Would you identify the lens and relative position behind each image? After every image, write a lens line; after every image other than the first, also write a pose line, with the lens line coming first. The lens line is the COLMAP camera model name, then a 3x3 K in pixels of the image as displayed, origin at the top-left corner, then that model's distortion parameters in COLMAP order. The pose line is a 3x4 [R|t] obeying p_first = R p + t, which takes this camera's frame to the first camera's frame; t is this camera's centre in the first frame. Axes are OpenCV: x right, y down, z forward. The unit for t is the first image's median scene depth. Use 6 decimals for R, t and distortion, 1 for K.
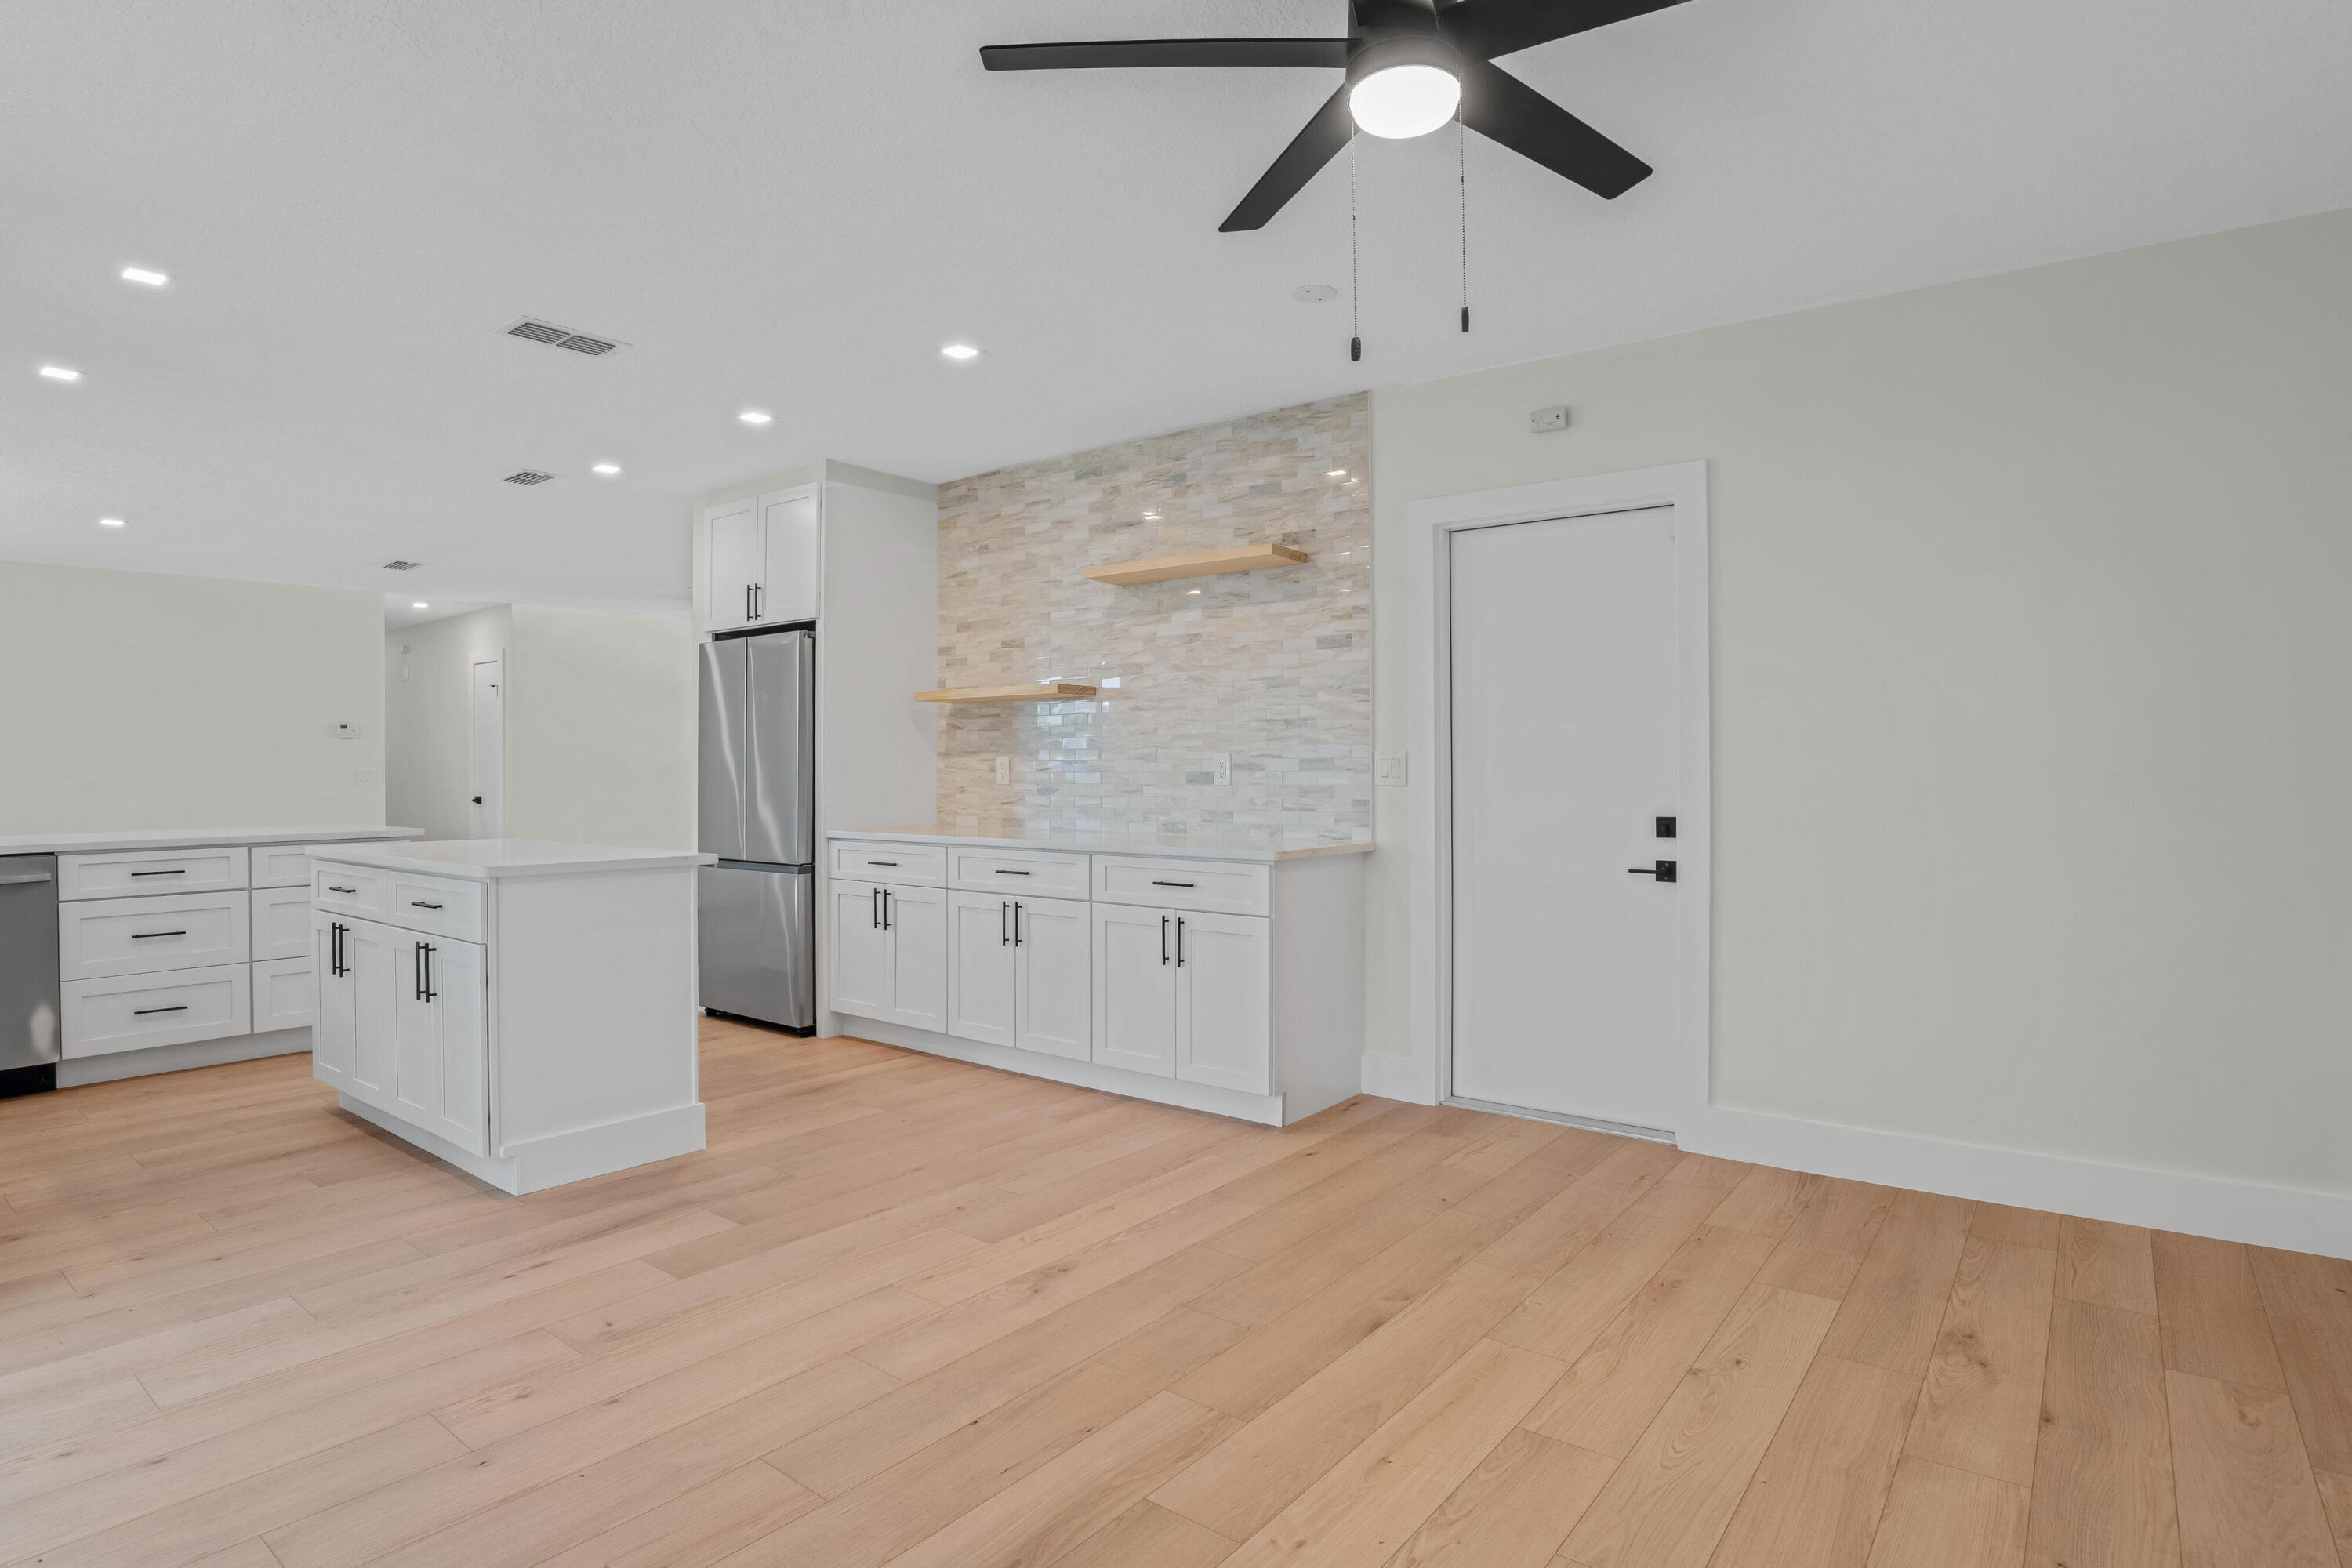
lens RADIAL K [[1226.5, 0, 1170.3], [0, 1226.5, 767.5], [0, 0, 1]] dist [-0.069504, 0.015736]
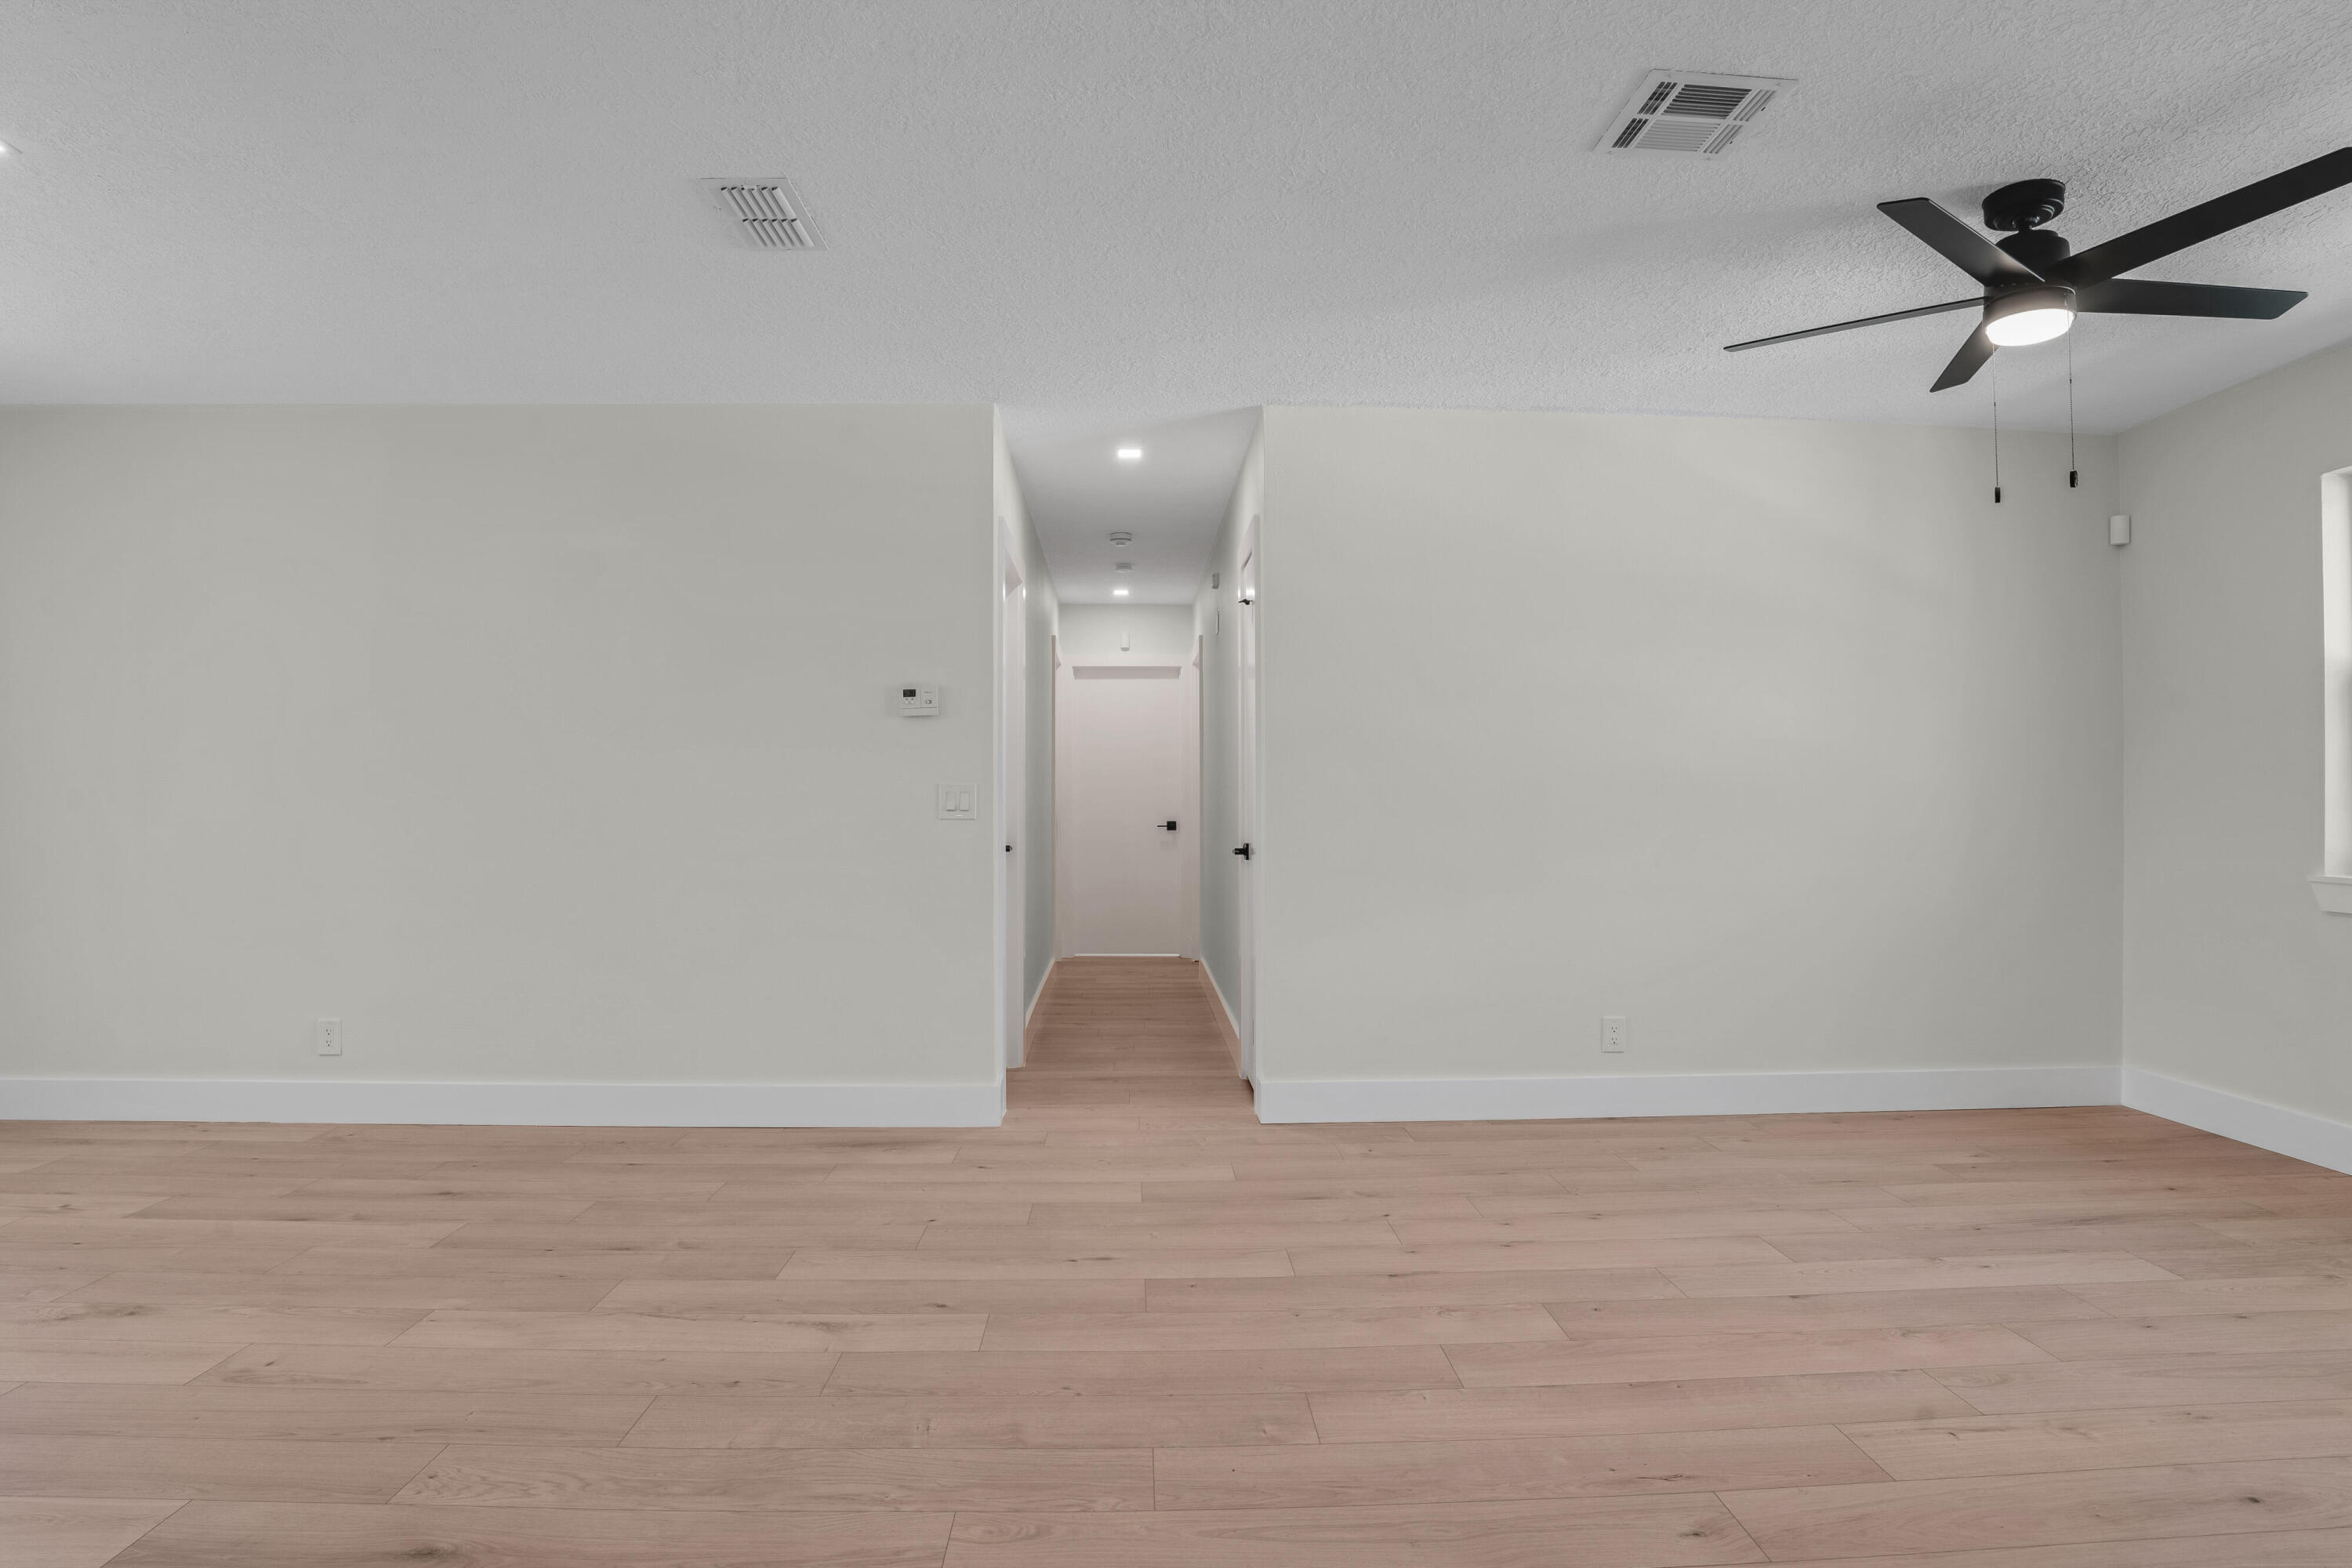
lens RADIAL K [[1242.6, 0, 1176.0], [0, 1242.6, 784.0], [0, 0, 1]] dist [-0.067438, 0.014294]
pose [[0.645724, -0.007213, -0.763537, -0.445274], [-0.002600, 0.999929, -0.011645, 0.012616], [0.763567, 0.009505, 0.645659, 1.354198]]
